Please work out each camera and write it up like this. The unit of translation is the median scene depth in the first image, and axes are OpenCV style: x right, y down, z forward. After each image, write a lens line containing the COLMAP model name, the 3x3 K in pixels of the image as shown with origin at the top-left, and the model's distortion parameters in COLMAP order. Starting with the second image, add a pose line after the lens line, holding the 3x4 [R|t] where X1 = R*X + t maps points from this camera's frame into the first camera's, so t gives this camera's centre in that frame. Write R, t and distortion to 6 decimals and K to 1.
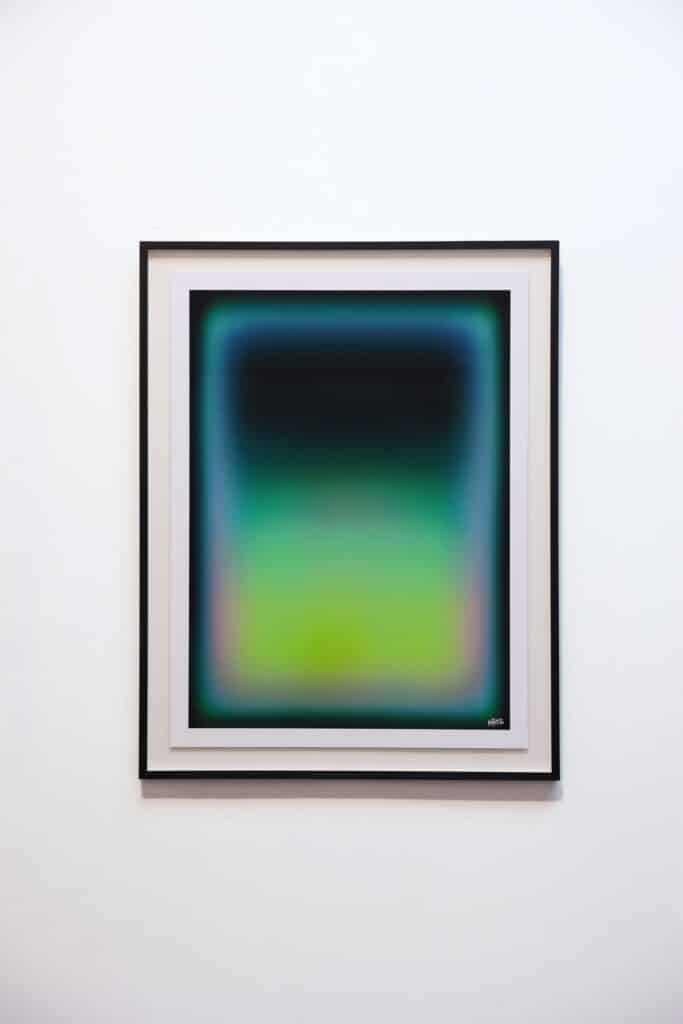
lens RADIAL K [[1429.7, 0, 344.2], [0, 1429.7, 507.6], [0, 0, 1]] dist [0.147295, 0.000000]
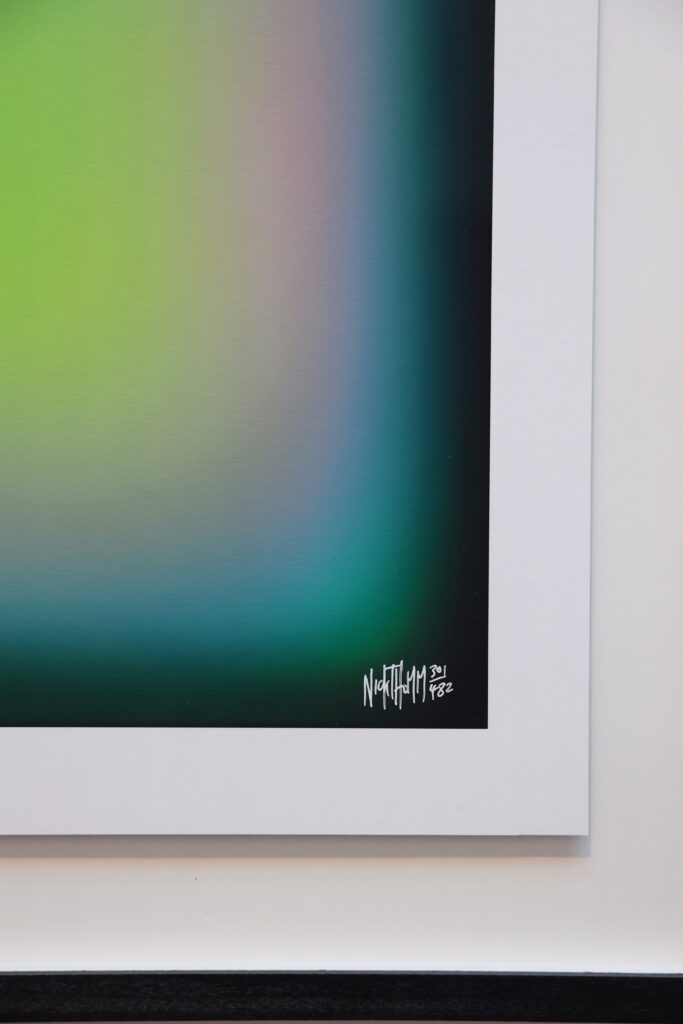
lens RADIAL K [[1429.7, 0, 341.3], [0, 1429.7, 512.1], [0, 0, 1]] dist [0.147295, 0.000000]
pose [[0.999957, -0.002913, 0.008810, 0.095896], [0.002850, 0.999970, 0.007145, 0.126774], [-0.008831, -0.007120, 0.999936, 0.824187]]
